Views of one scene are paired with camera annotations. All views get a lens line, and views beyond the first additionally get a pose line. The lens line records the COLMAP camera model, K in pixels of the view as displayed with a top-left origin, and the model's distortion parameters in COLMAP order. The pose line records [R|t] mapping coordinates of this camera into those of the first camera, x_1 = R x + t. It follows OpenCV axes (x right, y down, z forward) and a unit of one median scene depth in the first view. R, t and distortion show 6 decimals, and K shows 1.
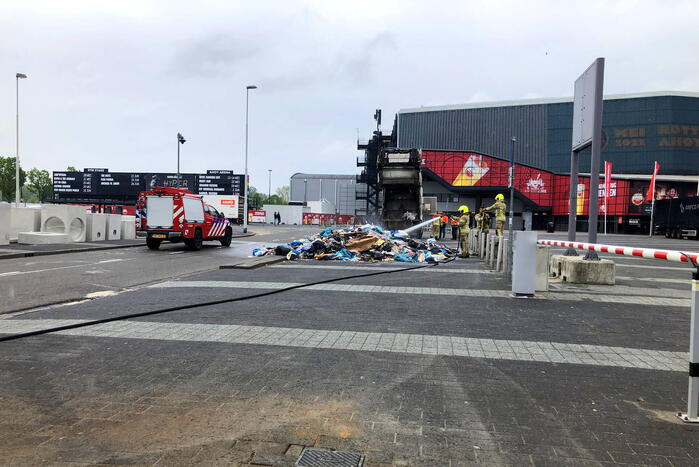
lens RADIAL K [[557.5, 0, 345.4], [0, 557.5, 260.4], [0, 0, 1]] dist [0.099691, -0.242181]
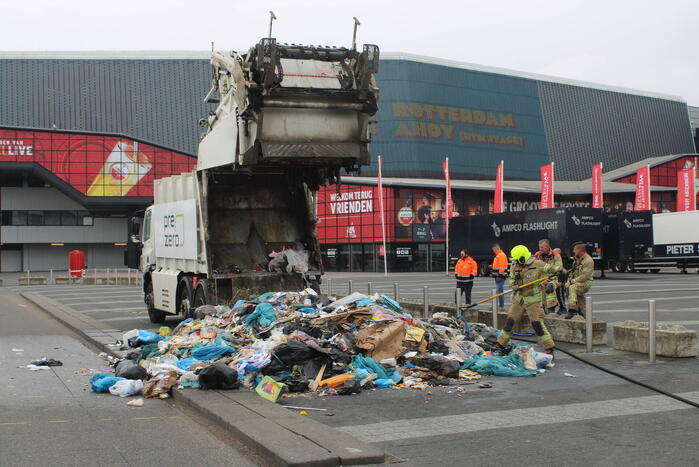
lens RADIAL K [[959.0, 0, 359.2], [0, 959.0, 233.6], [0, 0, 1]] dist [-0.054633, 0.014099]
pose [[0.854469, -0.022369, 0.519021, -0.077730], [0.070660, 0.994792, -0.073454, -0.012635], [-0.514675, 0.099438, 0.851599, 0.099067]]
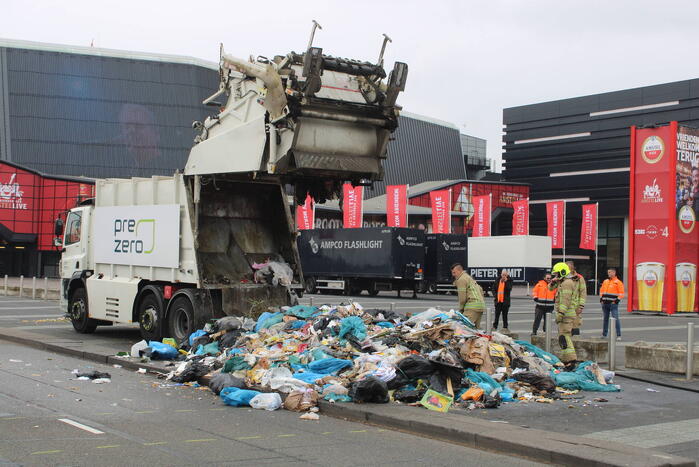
lens RADIAL K [[985.7, 0, 368.0], [0, 985.7, 234.4], [0, 0, 1]] dist [-0.031895, 0.011768]
pose [[0.685469, 0.022049, 0.727768, -0.124351], [0.043775, 0.996485, -0.071422, -0.015652], [-0.726784, 0.080816, 0.682095, 0.129031]]
